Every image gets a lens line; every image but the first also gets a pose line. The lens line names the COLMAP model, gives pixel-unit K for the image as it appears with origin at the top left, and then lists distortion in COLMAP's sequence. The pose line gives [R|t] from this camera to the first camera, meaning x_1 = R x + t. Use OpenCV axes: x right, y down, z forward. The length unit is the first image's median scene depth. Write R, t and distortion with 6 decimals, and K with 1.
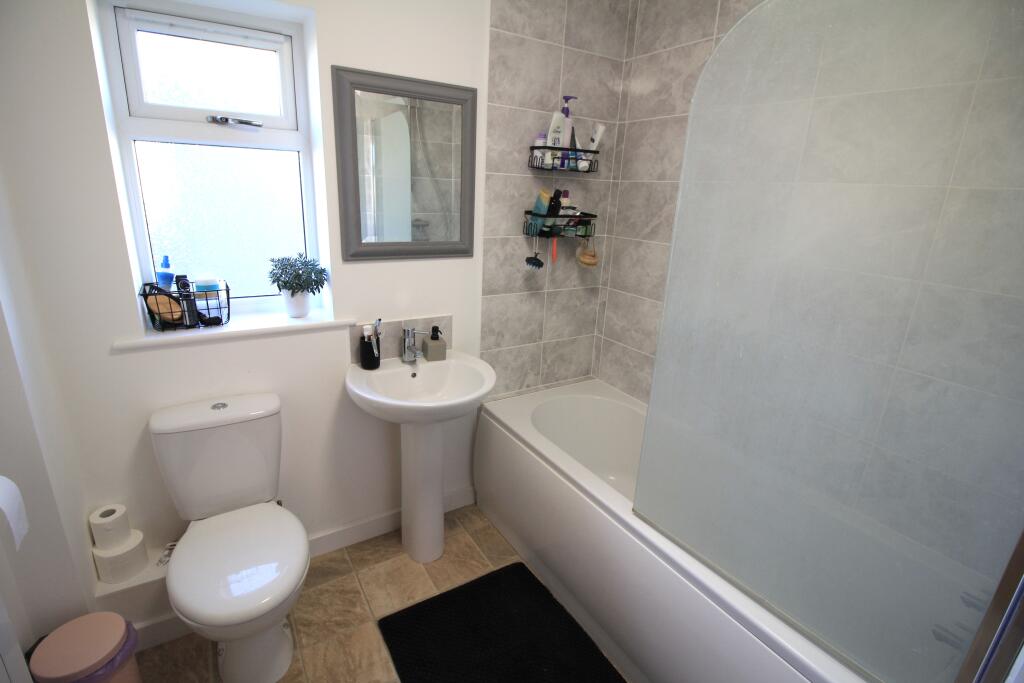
lens RADIAL K [[476.2, 0, 513.1], [0, 476.2, 335.0], [0, 0, 1]] dist [0.001778, -0.014157]
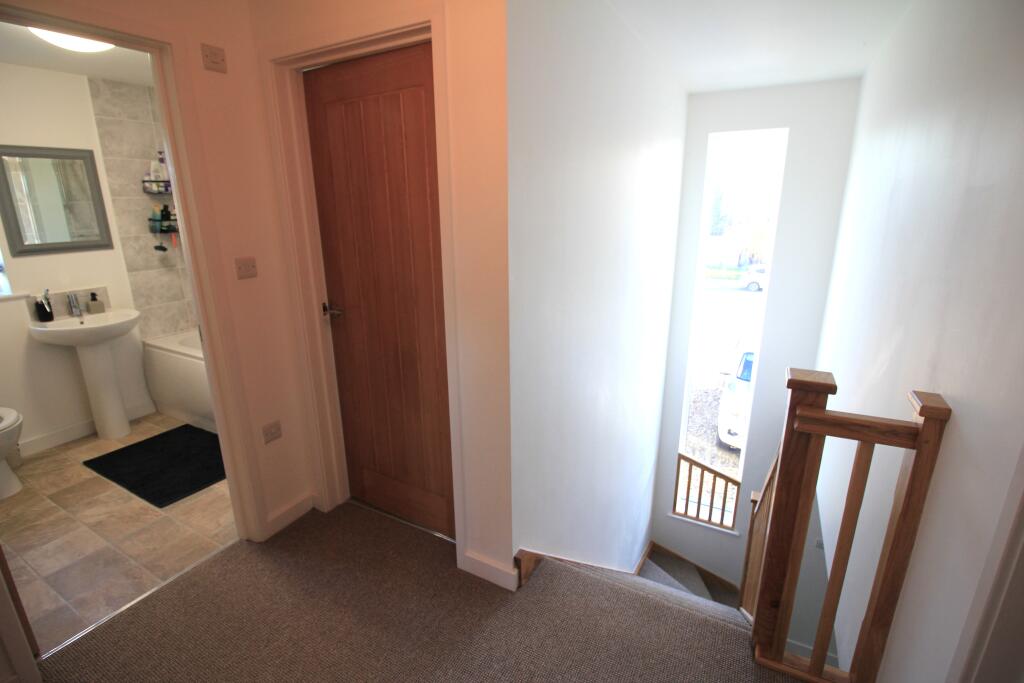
lens RADIAL K [[476.2, 0, 513.1], [0, 476.2, 335.0], [0, 0, 1]] dist [0.001778, -0.014157]
pose [[0.872835, -0.182039, 0.452793, 0.328224], [0.190589, 0.981295, 0.027124, 0.349369], [-0.449261, 0.062623, 0.891203, -1.060564]]
